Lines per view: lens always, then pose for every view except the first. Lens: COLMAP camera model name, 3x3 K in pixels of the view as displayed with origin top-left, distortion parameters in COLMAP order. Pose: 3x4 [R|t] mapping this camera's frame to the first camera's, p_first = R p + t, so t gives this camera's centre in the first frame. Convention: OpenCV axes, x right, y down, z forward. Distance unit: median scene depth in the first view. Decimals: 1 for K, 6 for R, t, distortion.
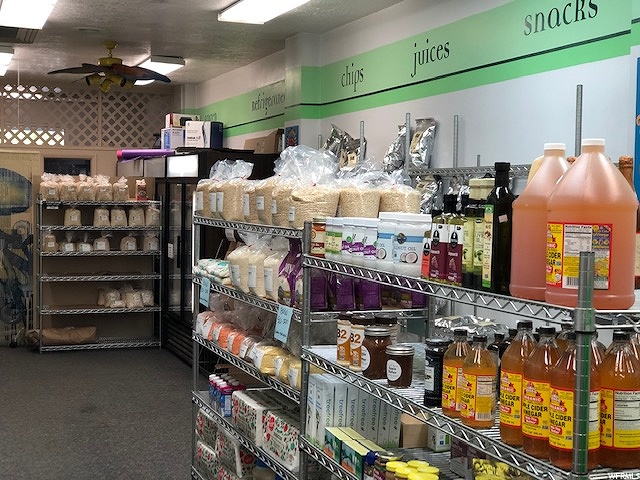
lens RADIAL K [[1060.1, 0, 318.6], [0, 1060.1, 238.9], [0, 0, 1]] dist [0.092346, 0.000000]
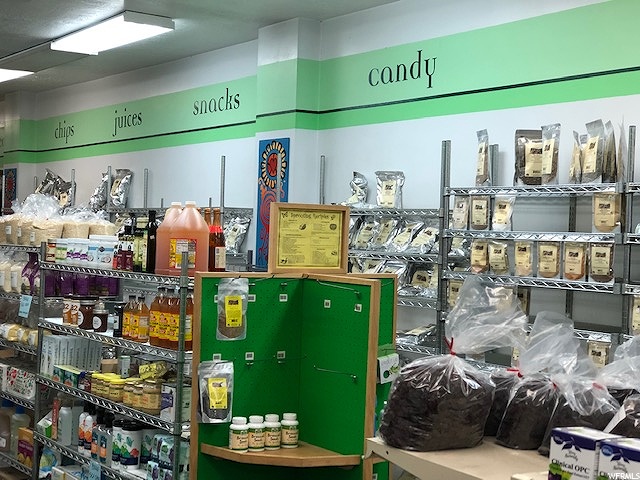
lens RADIAL K [[1060.1, 0, 301.0], [0, 1060.1, 240.3], [0, 0, 1]] dist [0.092346, 0.000000]
pose [[0.966513, 0.012716, 0.256302, -0.046564], [-0.004547, 0.999463, -0.032441, 0.032206], [-0.256577, 0.030189, 0.966052, -0.659549]]
